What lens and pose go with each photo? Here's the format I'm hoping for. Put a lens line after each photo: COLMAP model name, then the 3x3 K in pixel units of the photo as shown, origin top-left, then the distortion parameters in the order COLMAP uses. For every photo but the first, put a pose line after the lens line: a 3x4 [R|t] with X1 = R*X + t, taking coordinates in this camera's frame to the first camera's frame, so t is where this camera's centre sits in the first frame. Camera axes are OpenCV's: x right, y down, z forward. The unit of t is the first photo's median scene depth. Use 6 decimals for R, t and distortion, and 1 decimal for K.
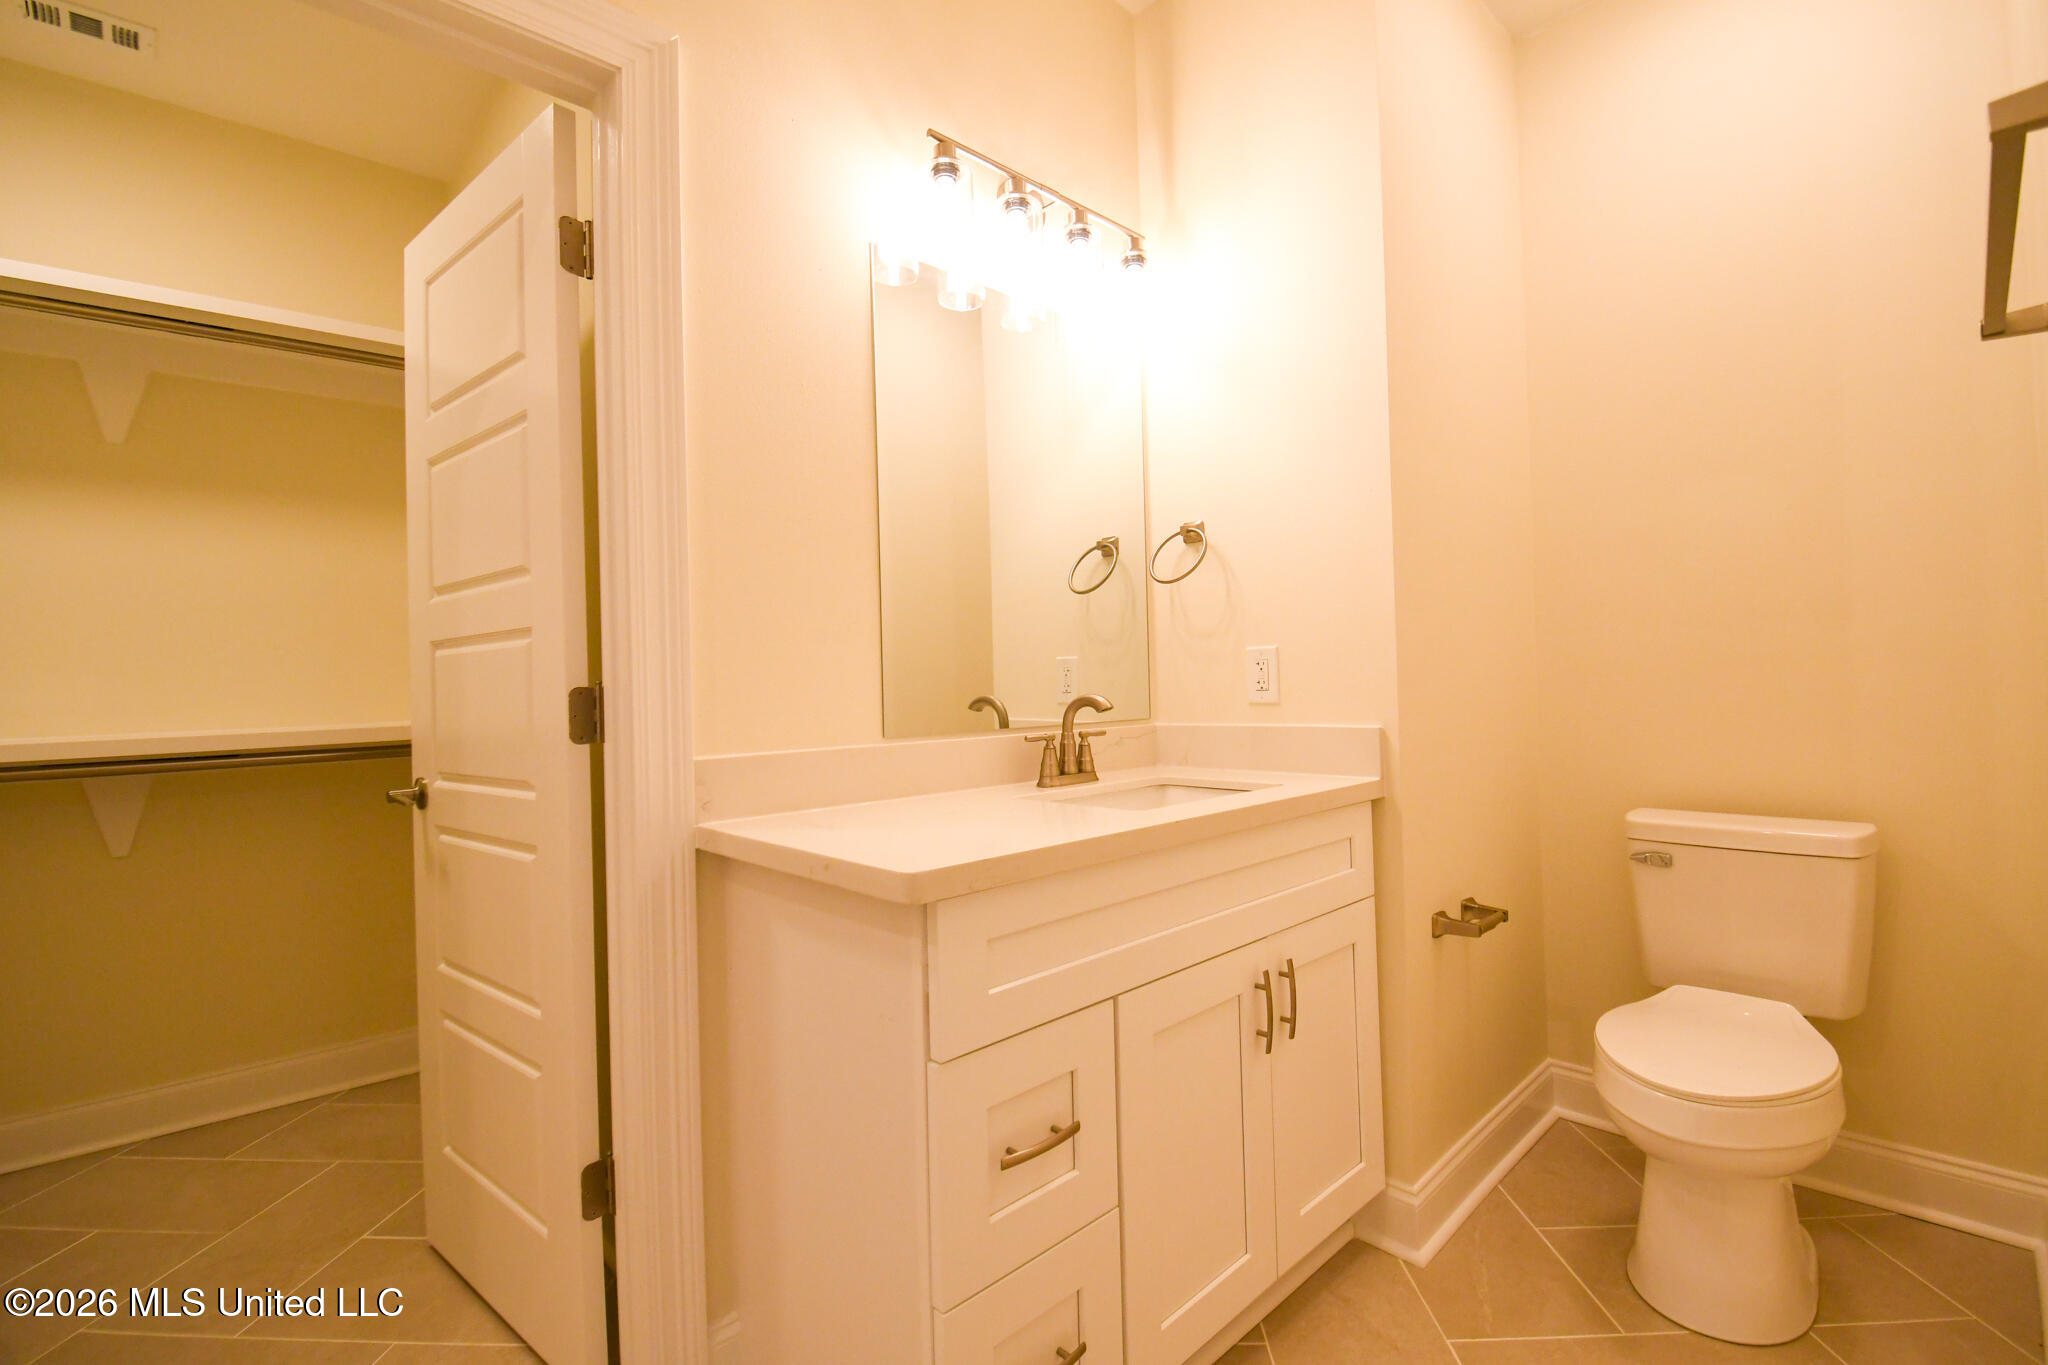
lens RADIAL K [[906.9, 0, 1045.6], [0, 906.9, 673.7], [0, 0, 1]] dist [0.020497, -0.027060]
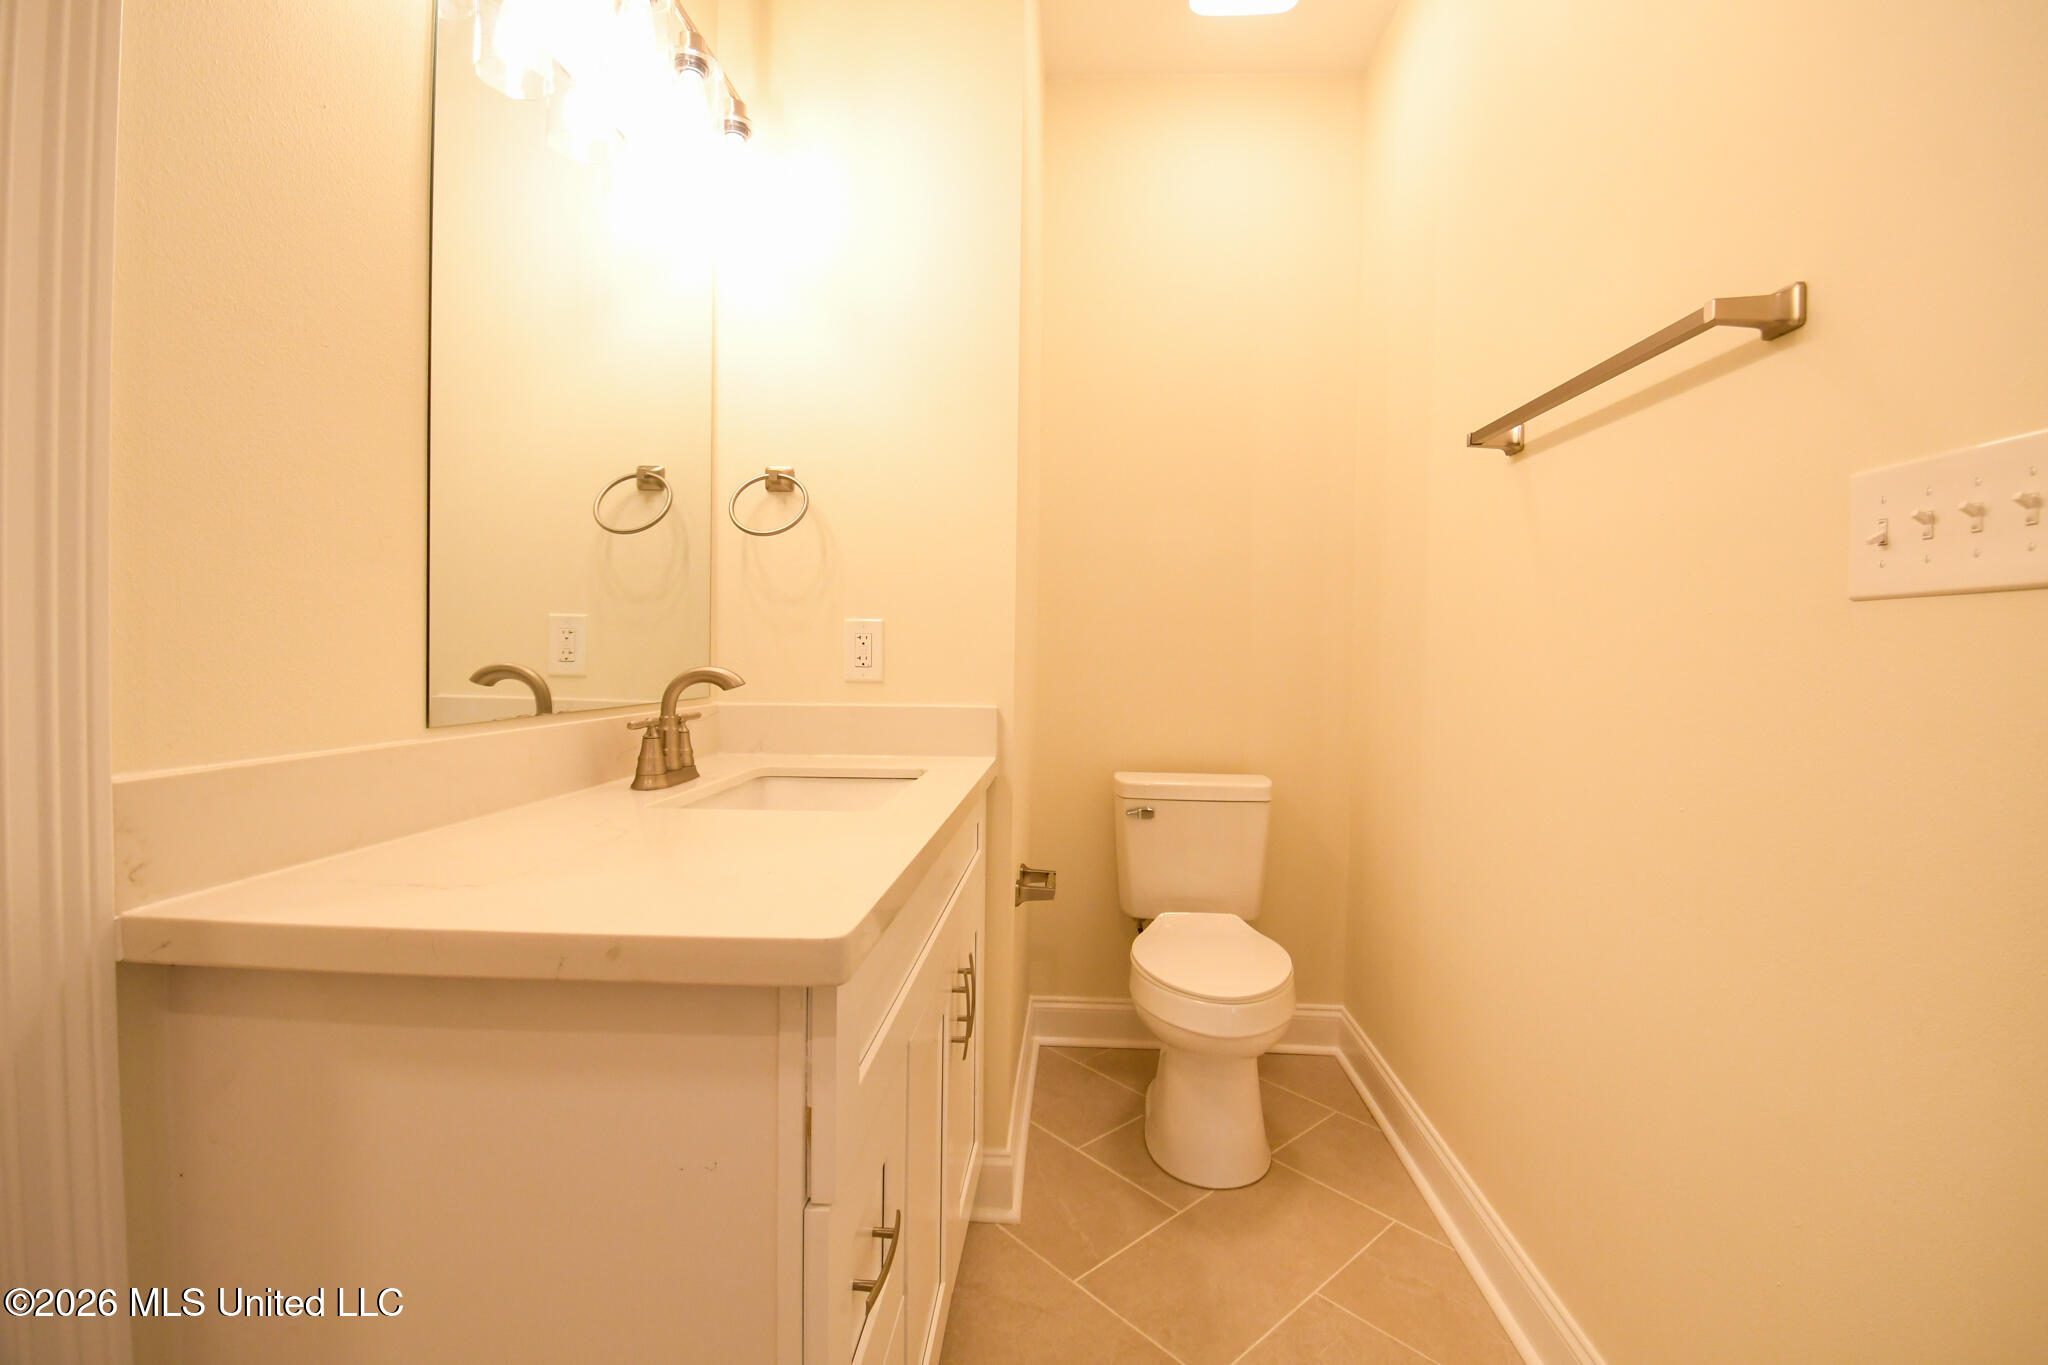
lens RADIAL K [[906.9, 0, 1045.6], [0, 906.9, 673.7], [0, 0, 1]] dist [0.020497, -0.027060]
pose [[0.712939, 0.020399, 0.700929, -0.295847], [-0.041199, 0.999069, 0.012830, 0.006580], [-0.700014, -0.038025, 0.713116, 0.243321]]
